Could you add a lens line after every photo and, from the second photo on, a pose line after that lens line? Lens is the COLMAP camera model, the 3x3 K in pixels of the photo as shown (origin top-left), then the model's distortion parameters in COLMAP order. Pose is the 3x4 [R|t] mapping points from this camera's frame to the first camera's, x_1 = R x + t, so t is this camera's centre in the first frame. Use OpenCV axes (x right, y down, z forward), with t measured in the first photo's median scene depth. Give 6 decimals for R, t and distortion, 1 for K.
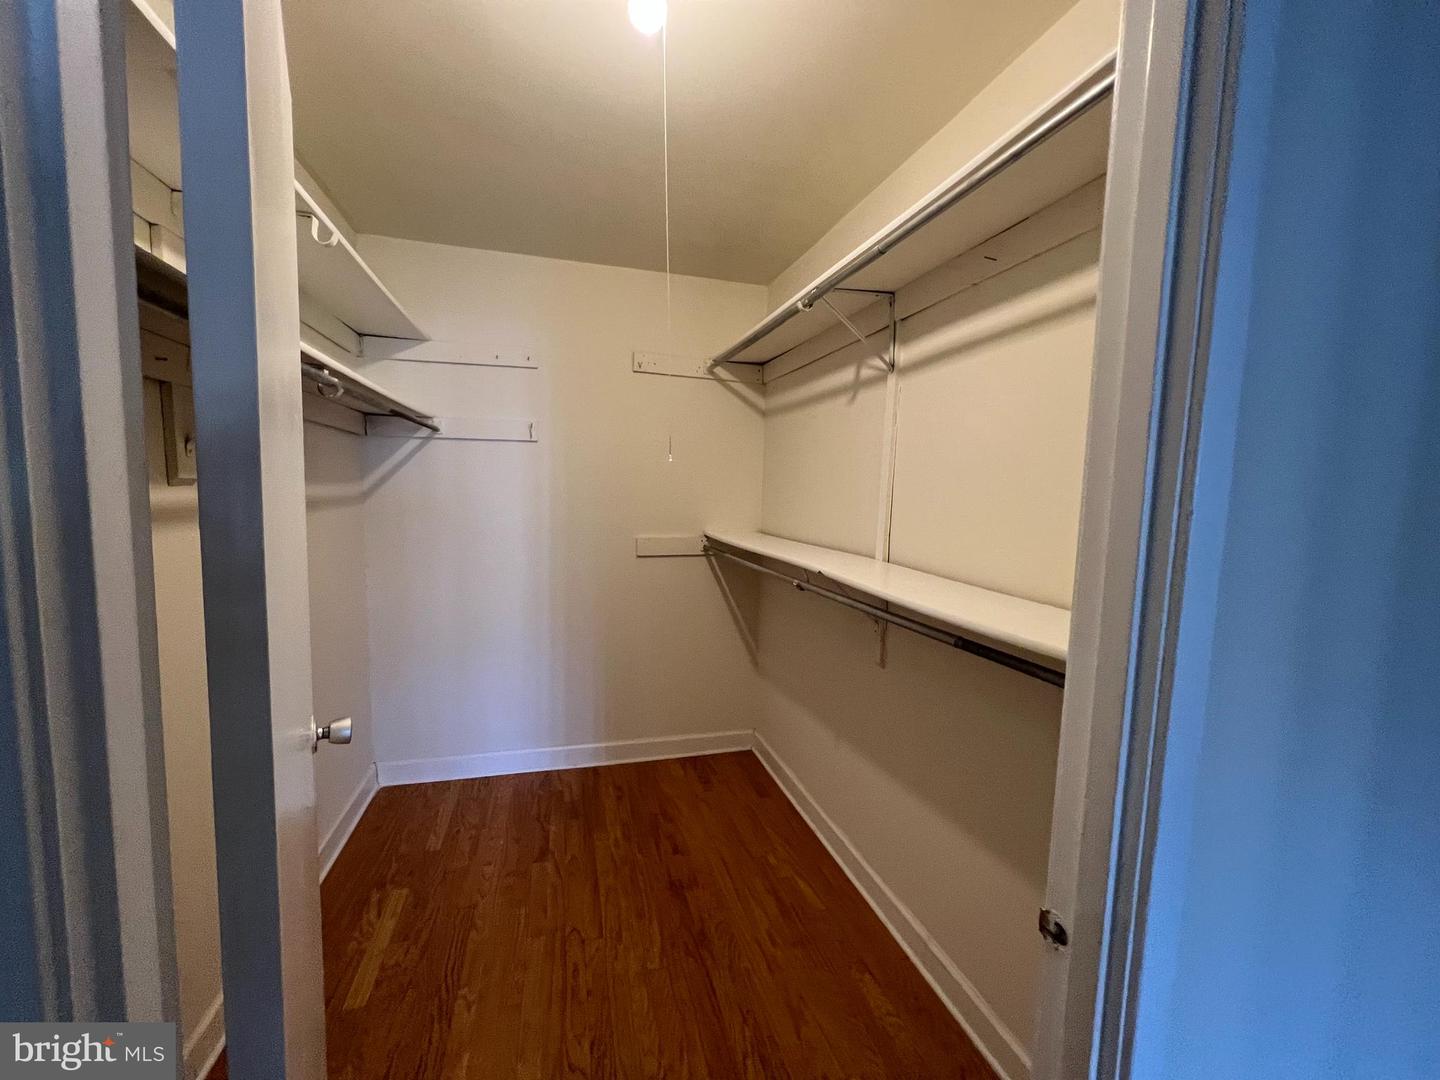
lens RADIAL K [[576.1, 0, 717.8], [0, 576.1, 541.0], [0, 0, 1]] dist [0.007896, 0.000049]
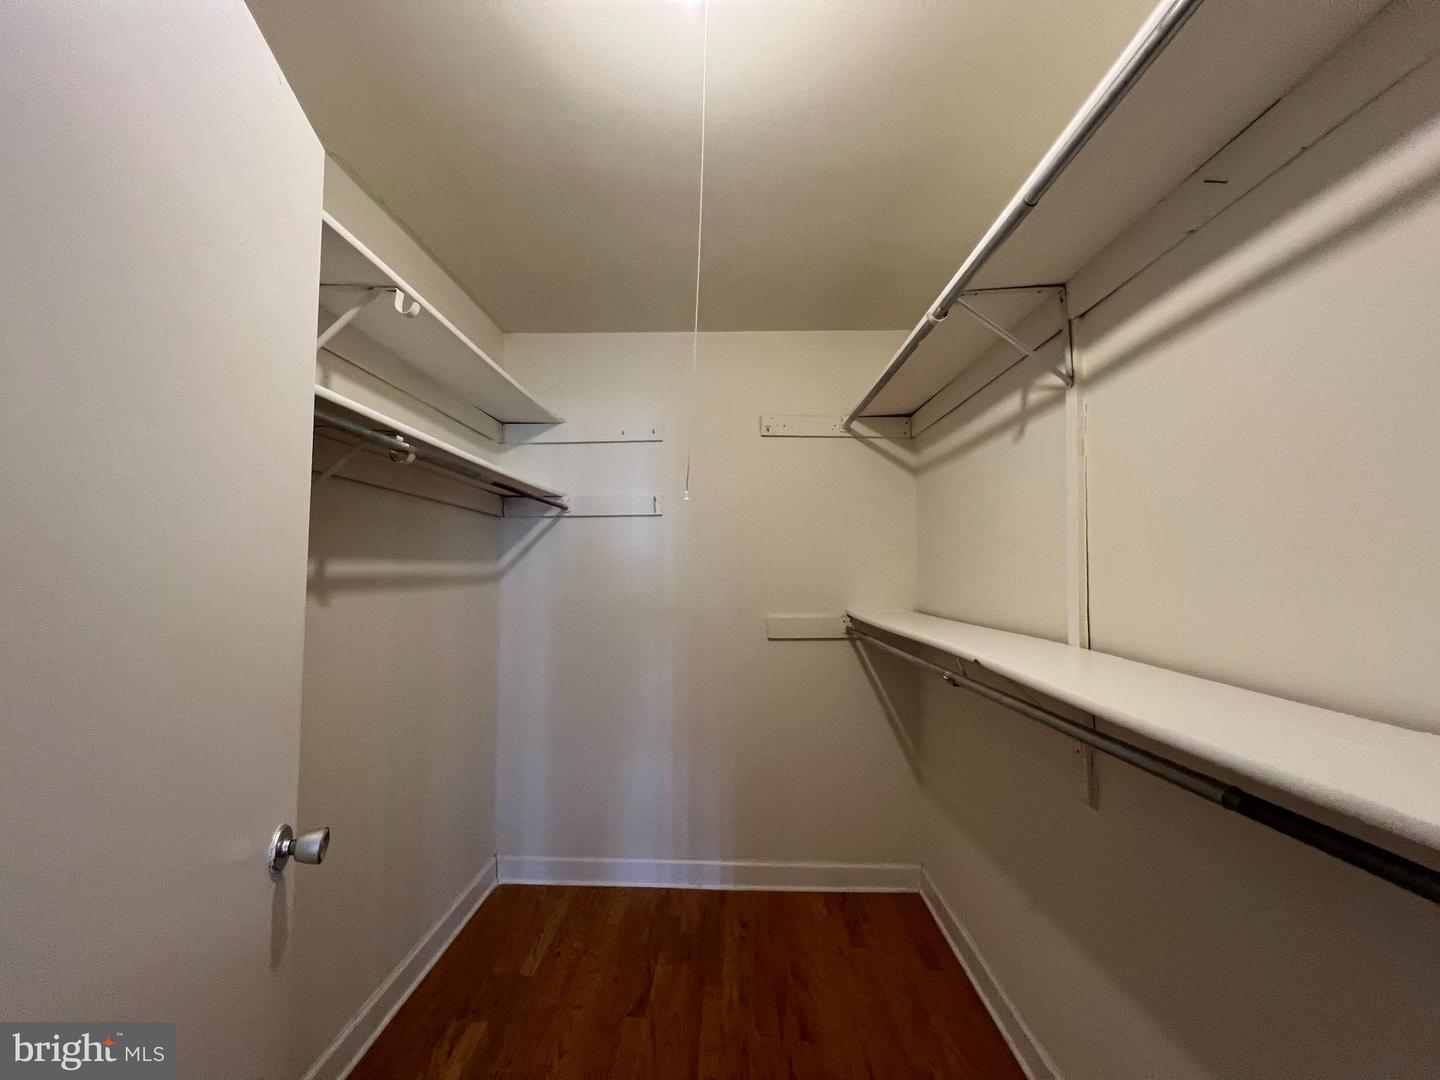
lens RADIAL K [[573.9, 0, 719.3], [0, 573.9, 541.9], [0, 0, 1]] dist [0.000386, 0.000374]
pose [[0.954317, -0.038922, -0.296249, 0.063746], [-0.005039, 0.989242, -0.146199, 0.010001], [0.298752, 0.141013, 0.943855, 0.156915]]
